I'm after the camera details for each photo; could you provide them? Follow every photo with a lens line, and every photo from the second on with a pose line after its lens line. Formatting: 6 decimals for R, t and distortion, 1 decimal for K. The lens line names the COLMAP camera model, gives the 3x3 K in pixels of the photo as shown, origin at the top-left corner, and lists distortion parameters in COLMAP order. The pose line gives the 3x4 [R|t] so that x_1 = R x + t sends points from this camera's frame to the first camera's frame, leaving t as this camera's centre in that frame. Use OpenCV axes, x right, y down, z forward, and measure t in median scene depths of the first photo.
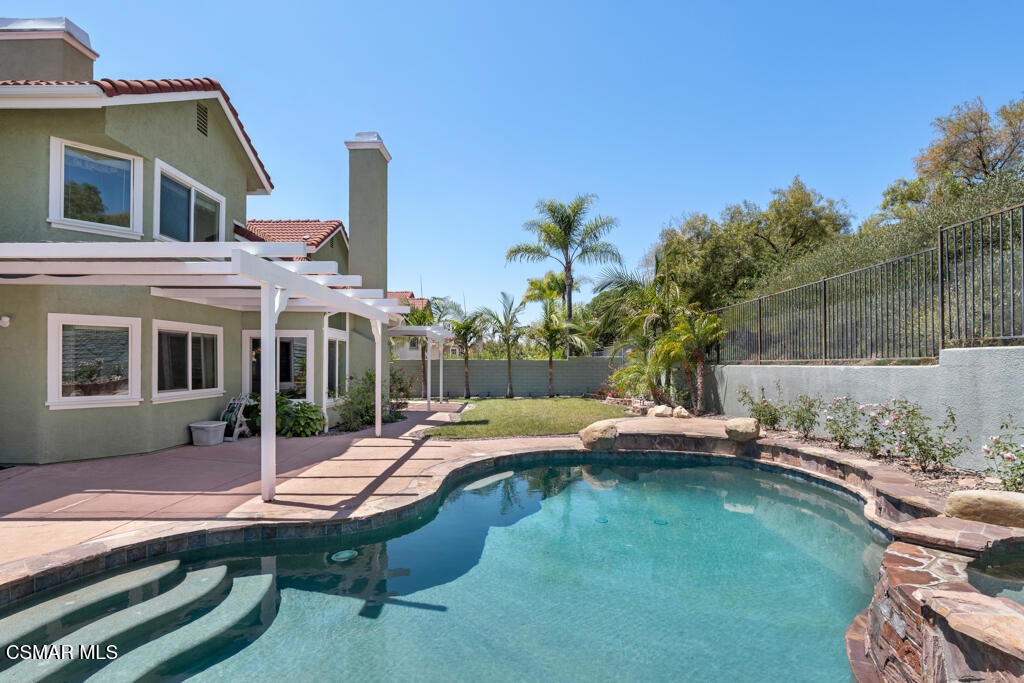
lens RADIAL K [[498.5, 0, 510.1], [0, 498.5, 361.9], [0, 0, 1]] dist [-0.019750, 0.008500]
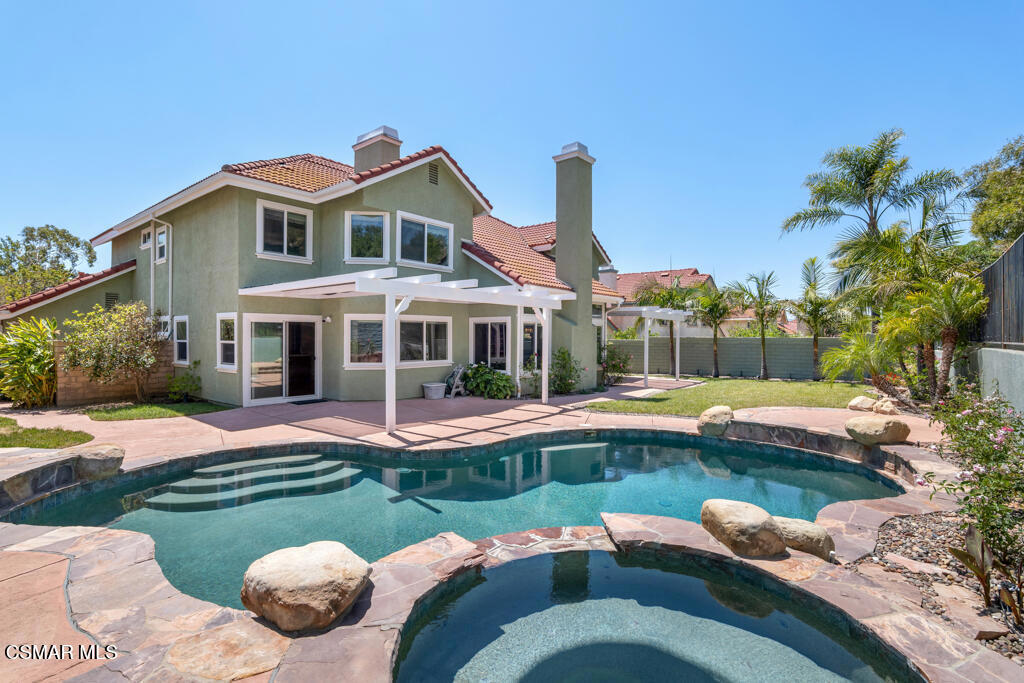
lens RADIAL K [[487.9, 0, 512.0], [0, 487.9, 341.5], [0, 0, 1]] dist [-0.024028, 0.007363]
pose [[0.781826, 0.006271, -0.623465, 0.468482], [0.000313, 0.999945, 0.010451, -0.015849], [0.623497, -0.008366, 0.781781, 0.026049]]
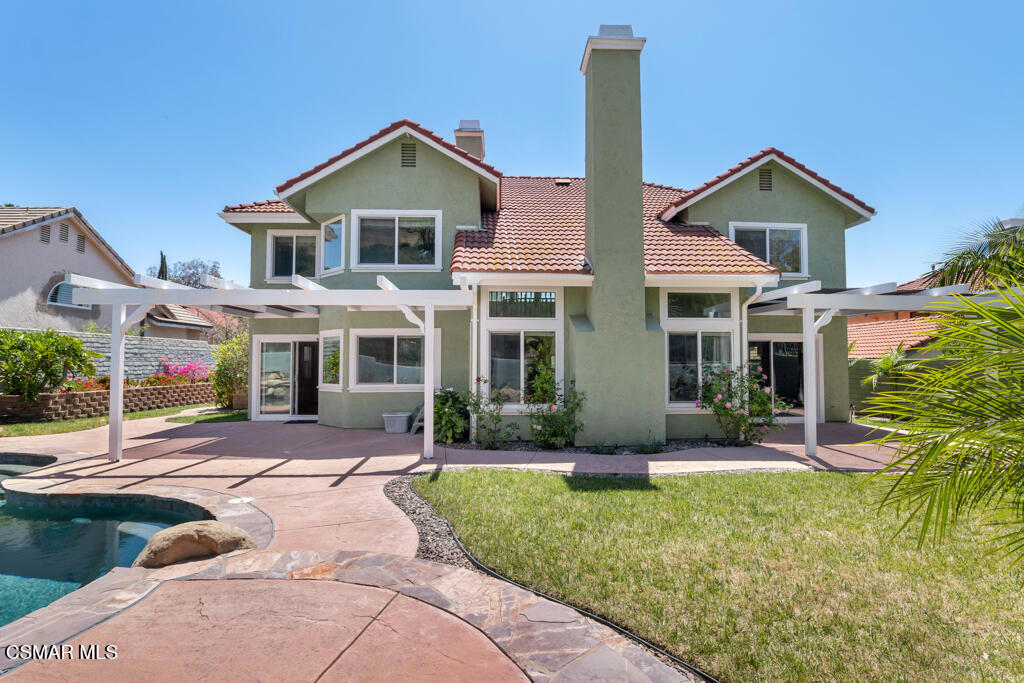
lens RADIAL K [[487.9, 0, 512.0], [0, 487.9, 341.5], [0, 0, 1]] dist [-0.024028, 0.007363]
pose [[0.044317, -0.044322, -0.998034, 0.554394], [0.006218, 0.999008, -0.044089, 0.007902], [0.998998, -0.004252, 0.044548, 1.246629]]
